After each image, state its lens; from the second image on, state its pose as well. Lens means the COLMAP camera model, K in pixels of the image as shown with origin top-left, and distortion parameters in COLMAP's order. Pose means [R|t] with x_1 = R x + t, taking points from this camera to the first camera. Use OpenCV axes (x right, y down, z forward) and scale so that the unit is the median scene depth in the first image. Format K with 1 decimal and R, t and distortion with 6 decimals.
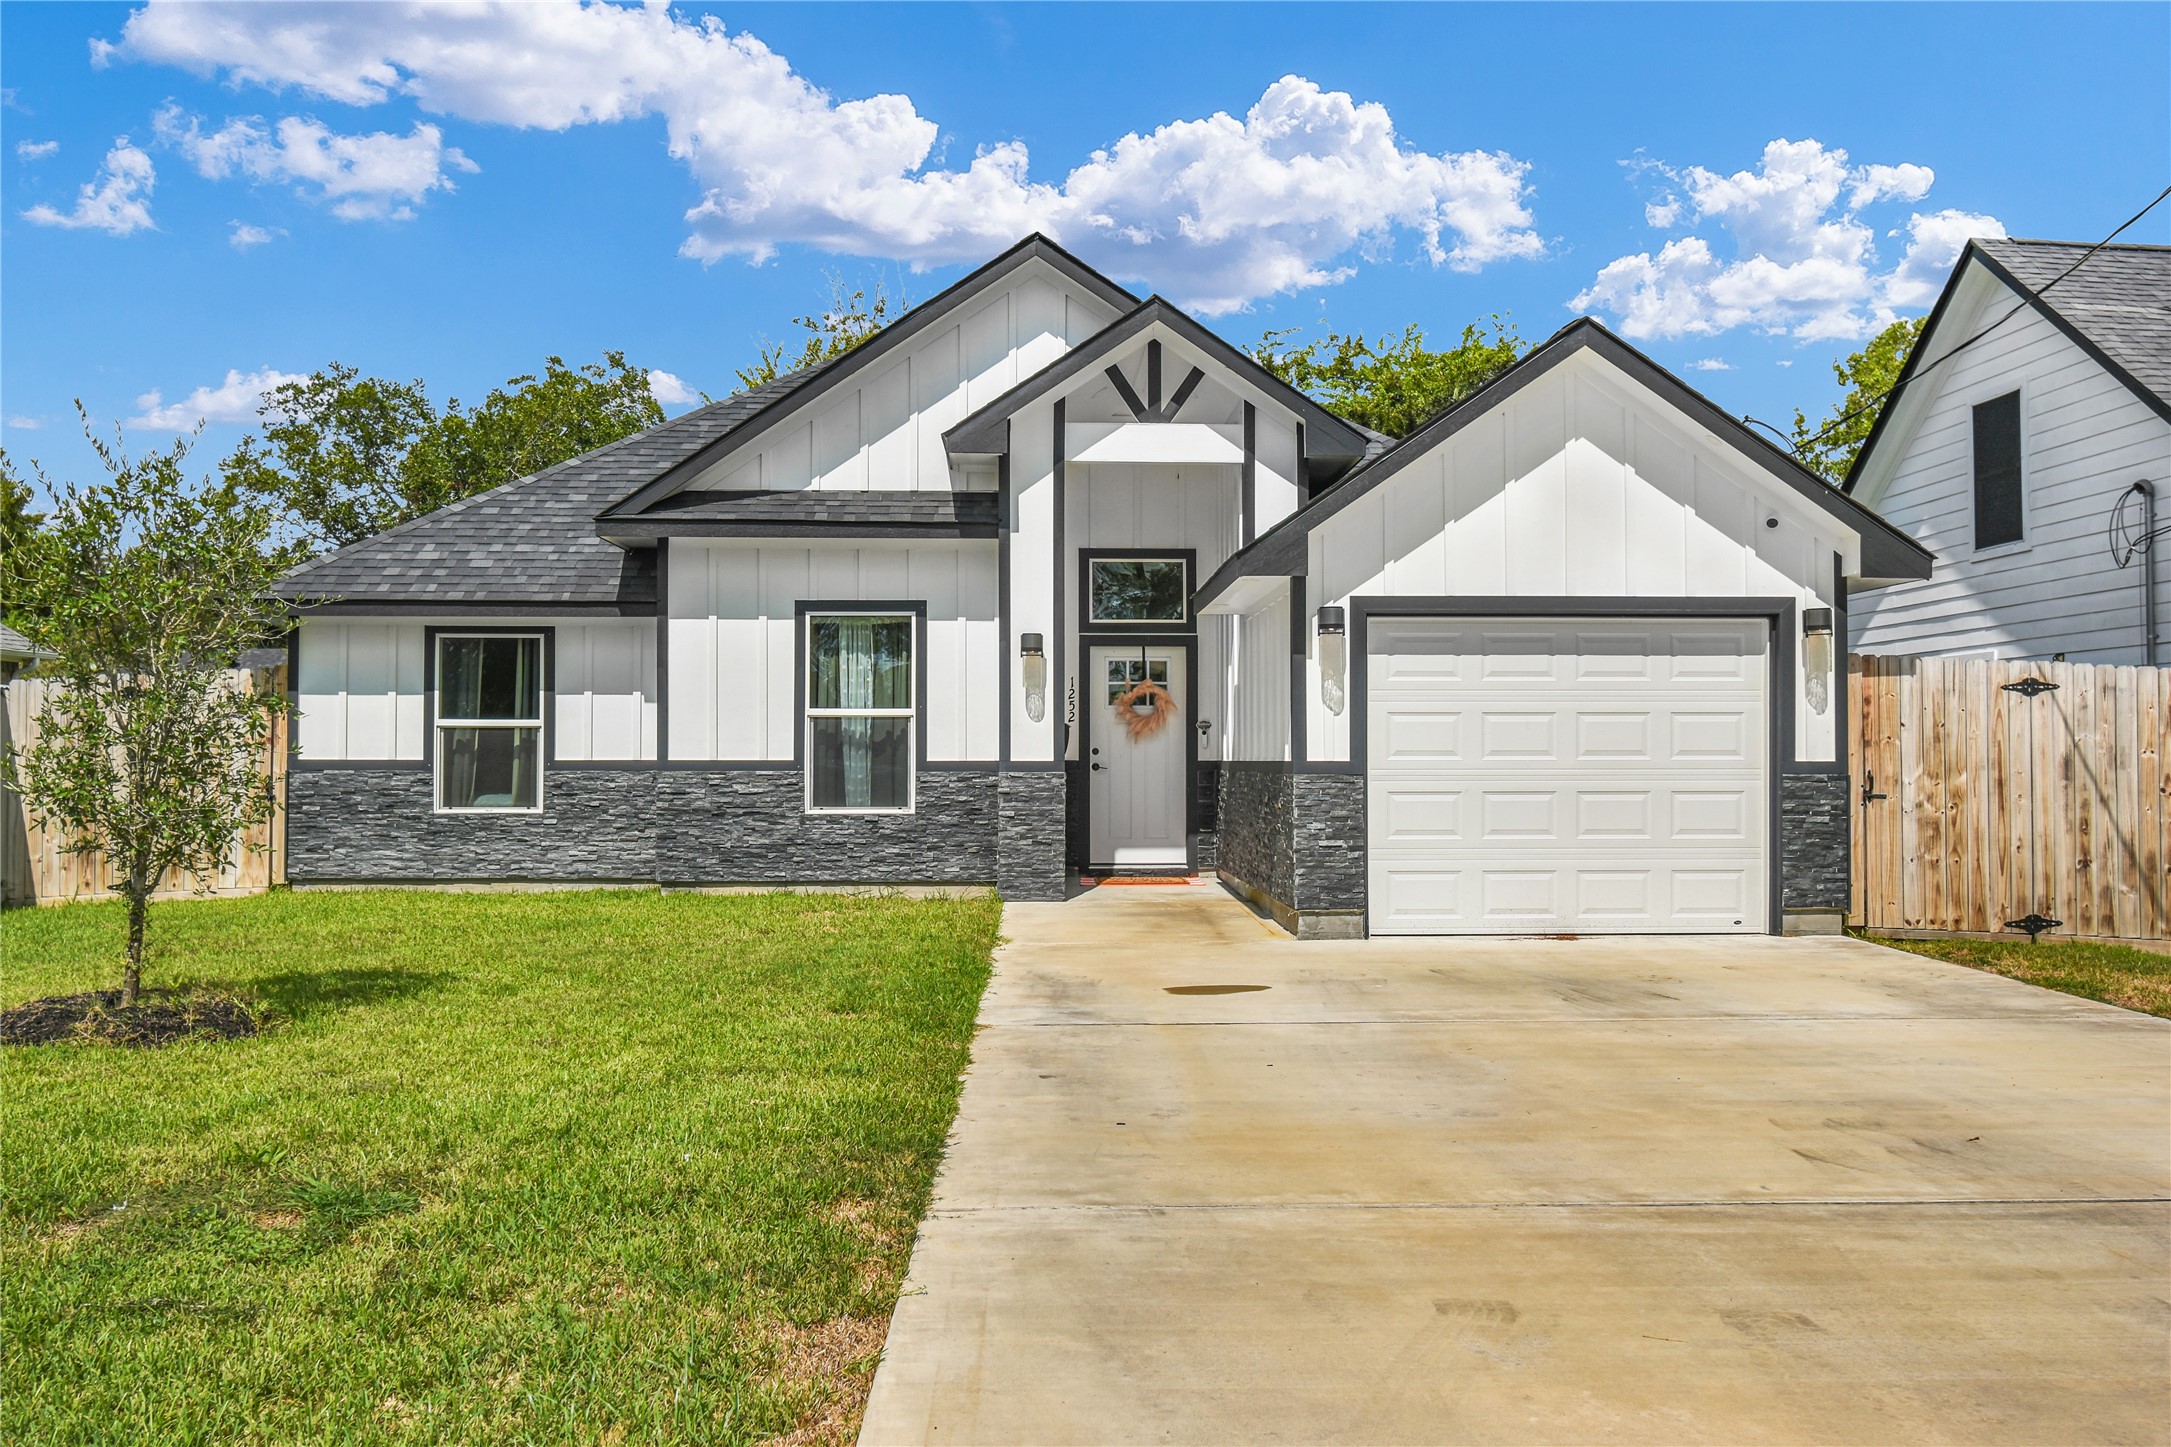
lens RADIAL K [[1885.3, 0, 1088.2], [0, 1885.3, 723.4], [0, 0, 1]] dist [0.001878, -0.003056]
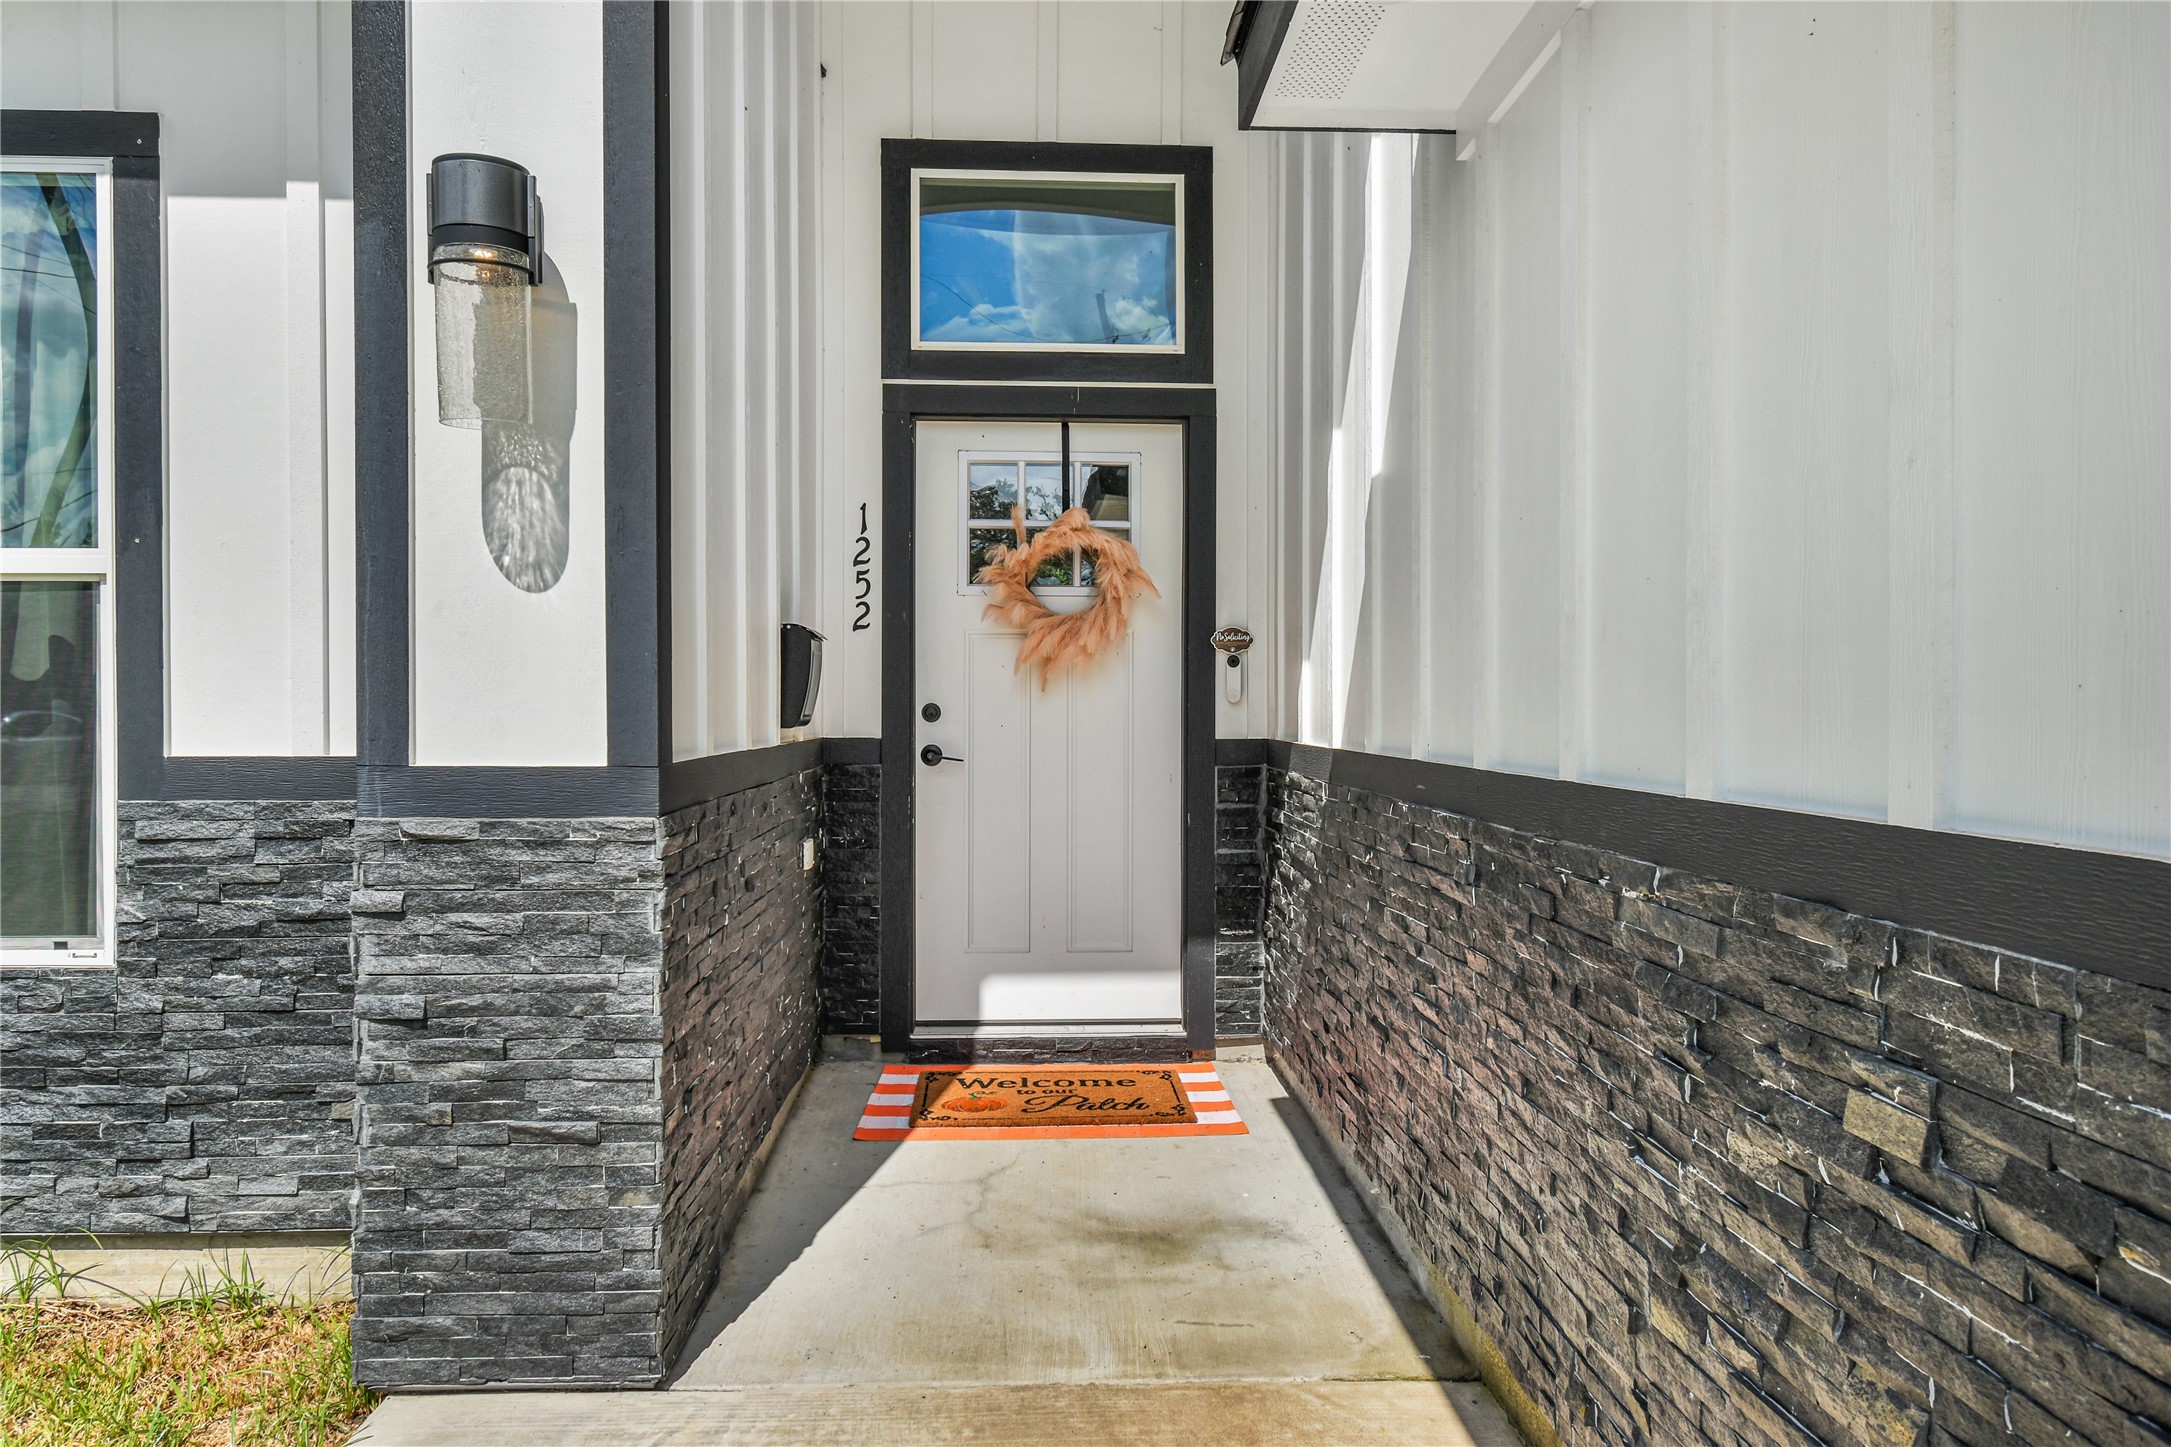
lens RADIAL K [[1370.1, 0, 1079.6], [0, 1370.1, 718.0], [0, 0, 1]] dist [-0.003858, -0.000566]
pose [[0.999988, 0.003834, -0.003096, 0.033455], [-0.003740, 0.999551, 0.029716, 0.008127], [0.003208, -0.029704, 0.999554, 0.745520]]
